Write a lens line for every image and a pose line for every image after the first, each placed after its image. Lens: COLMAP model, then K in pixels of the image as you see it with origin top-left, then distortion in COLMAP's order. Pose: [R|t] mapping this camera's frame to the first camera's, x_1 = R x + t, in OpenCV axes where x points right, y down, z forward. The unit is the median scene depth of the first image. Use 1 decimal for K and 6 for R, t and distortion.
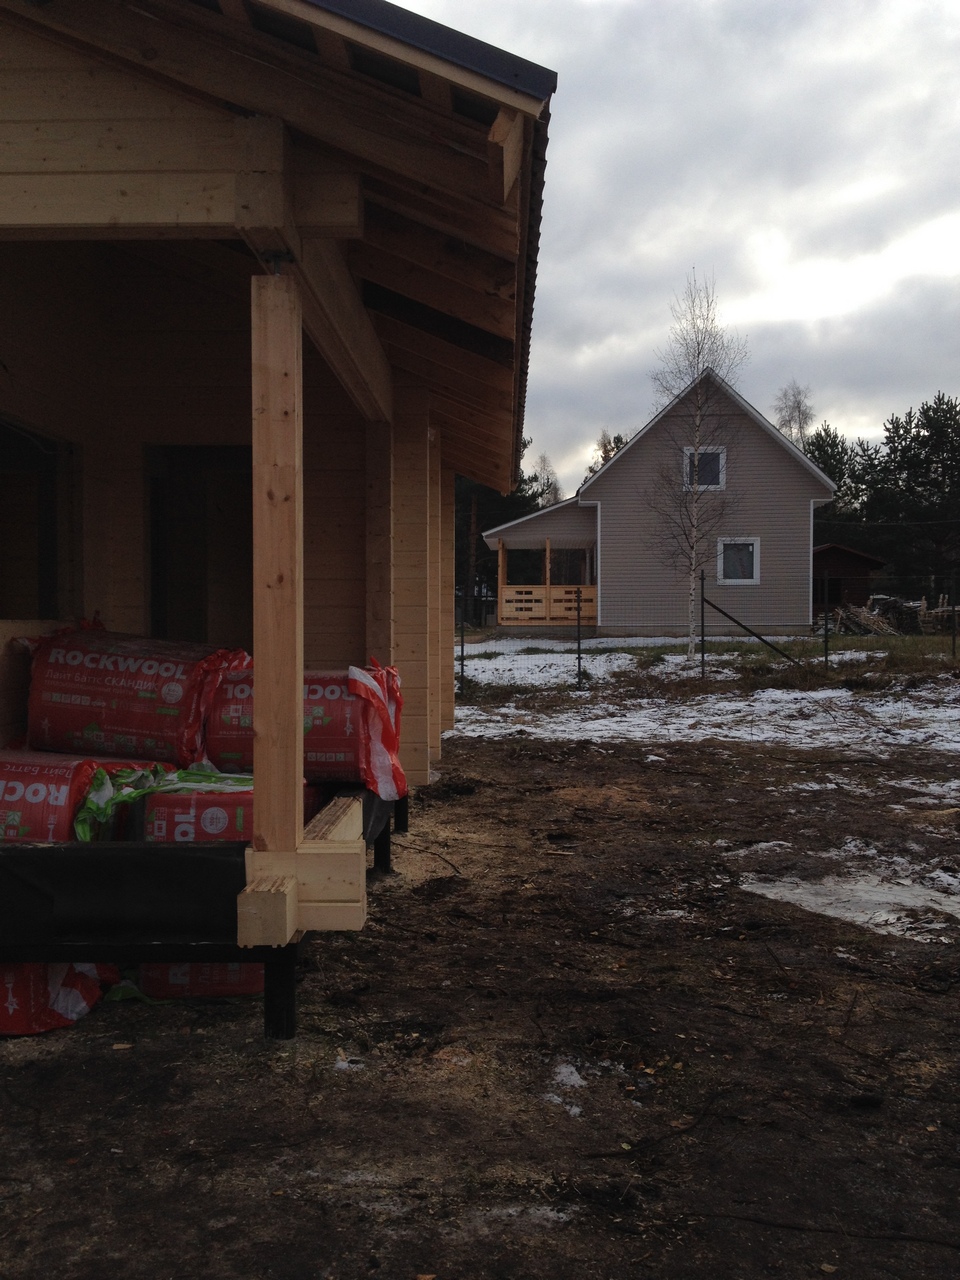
lens RADIAL K [[1195.8, 0, 494.9], [0, 1195.8, 644.1], [0, 0, 1]] dist [0.133619, -0.286503]
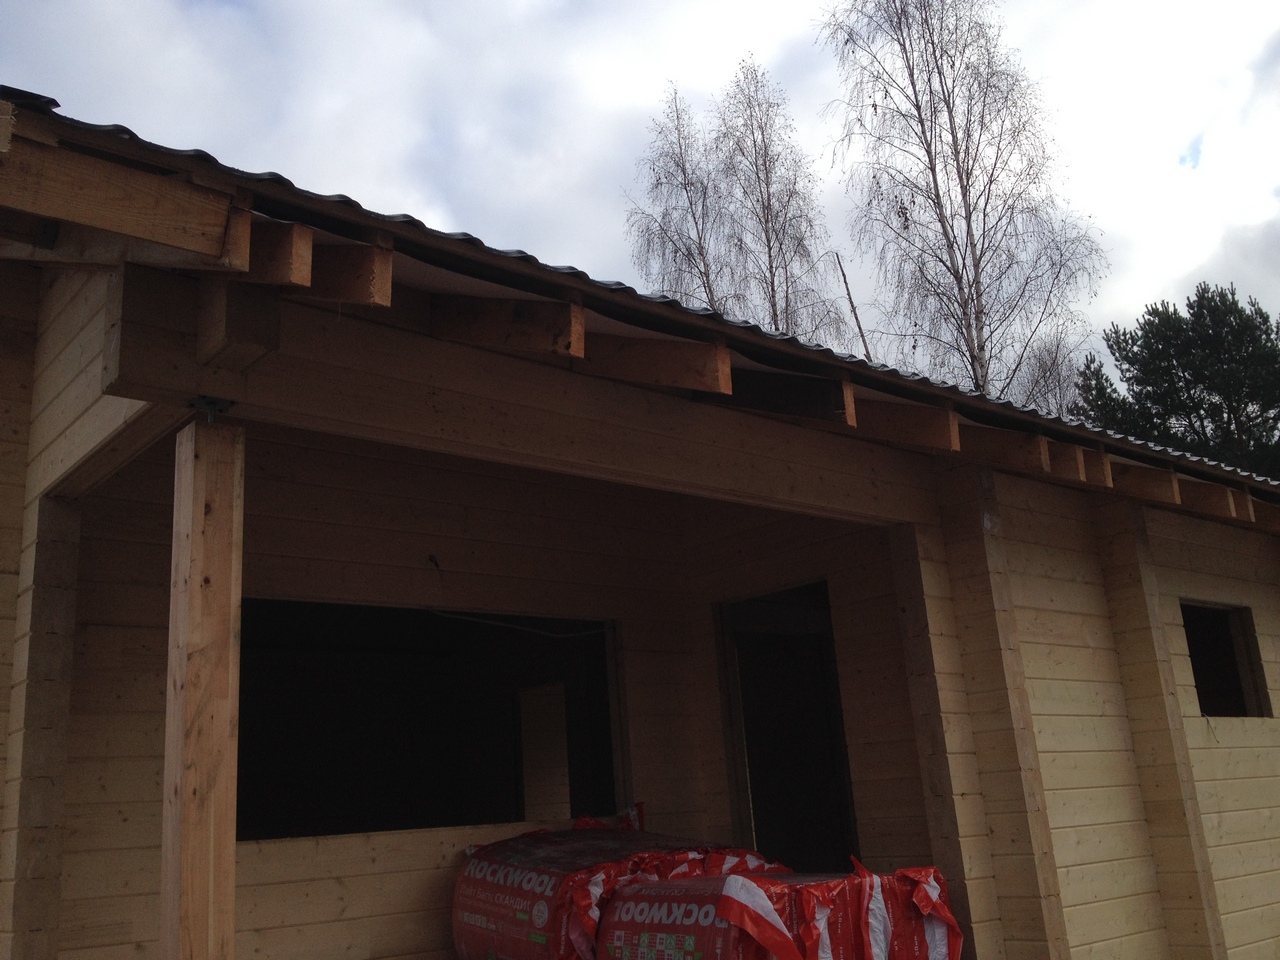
lens RADIAL K [[1206.5, 0, 618.6], [0, 1206.5, 487.4], [0, 0, 1]] dist [0.101252, -0.227776]
pose [[0.644899, -0.238974, -0.725945, 0.104957], [0.048173, 0.960679, -0.273451, -0.002232], [0.762748, 0.141377, 0.631053, 0.115066]]
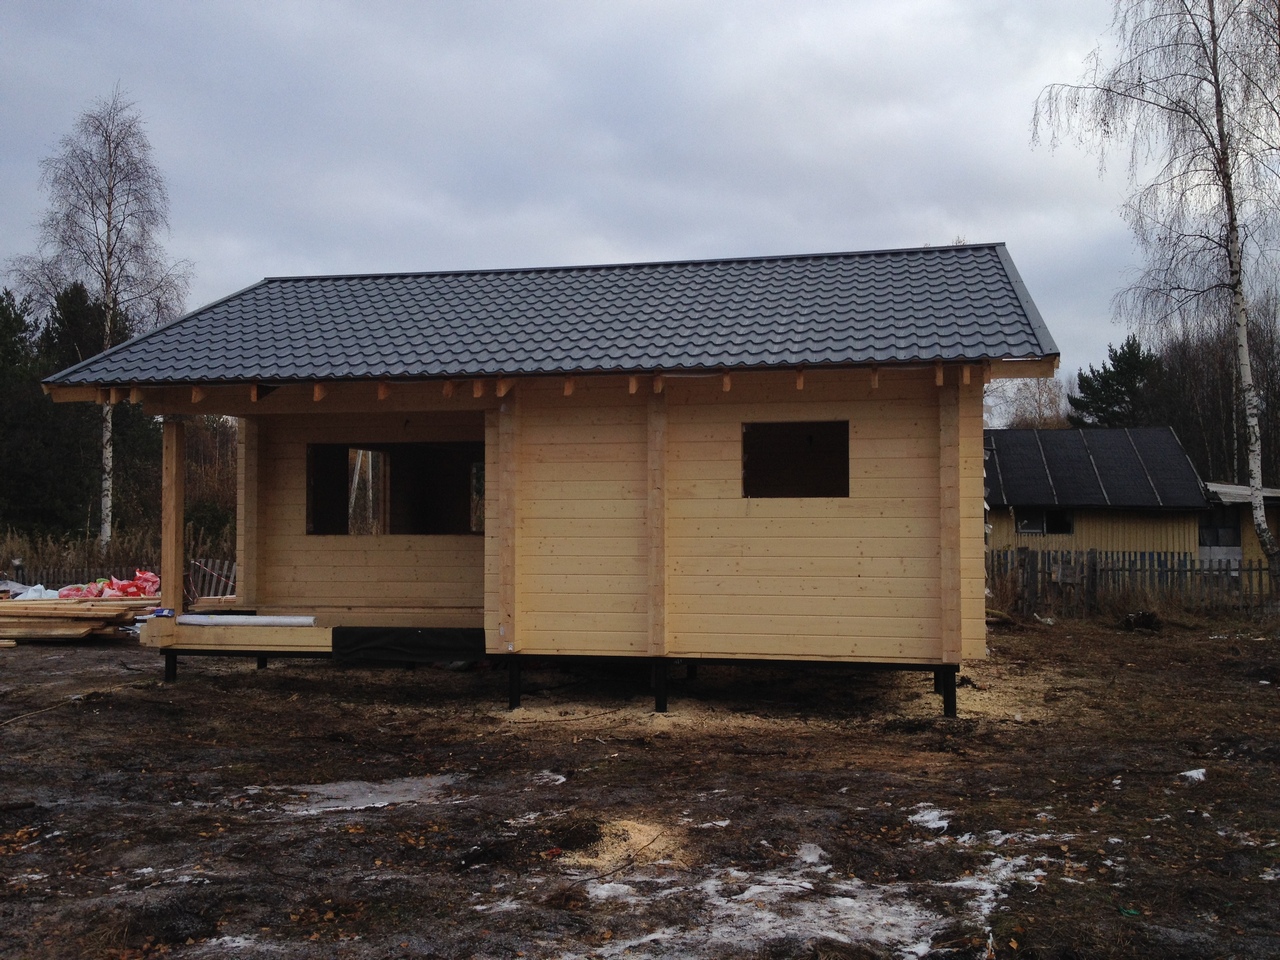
lens RADIAL K [[1187.8, 0, 631.0], [0, 1187.8, 500.8], [0, 0, 1]] dist [0.124278, -0.252337]
pose [[-0.195825, -0.015428, -0.980517, 0.413445], [-0.014311, 0.999815, -0.012874, -0.014903], [0.980534, 0.011511, -0.196010, 0.447163]]
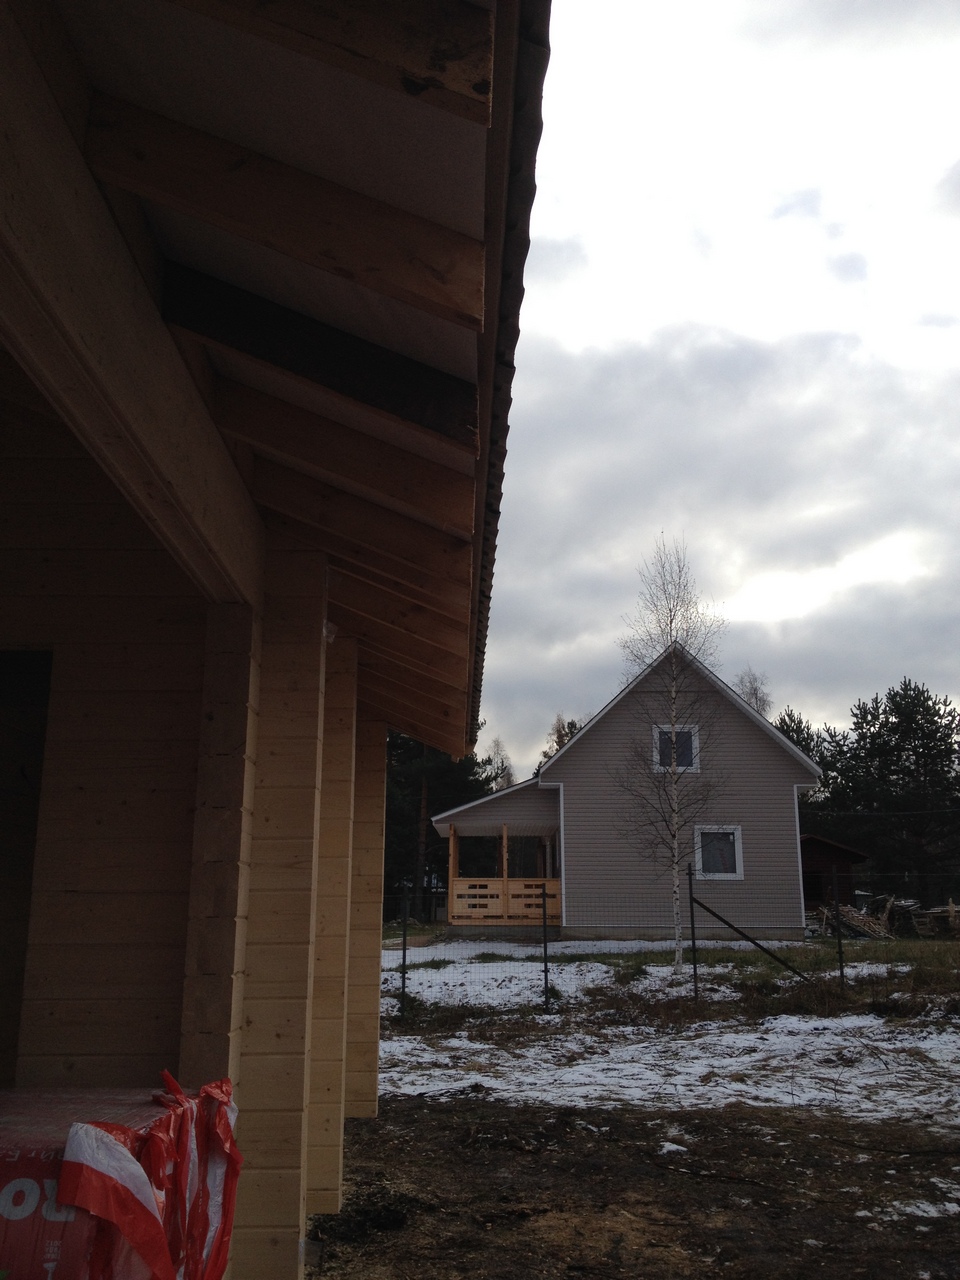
lens RADIAL K [[1187.8, 0, 474.1], [0, 1187.8, 626.2], [0, 0, 1]] dist [0.124278, -0.252337]
pose [[0.999731, 0.008818, 0.021443, 0.001252], [-0.003155, 0.967988, -0.250977, -0.010794], [-0.022970, 0.250842, 0.967756, 0.140174]]
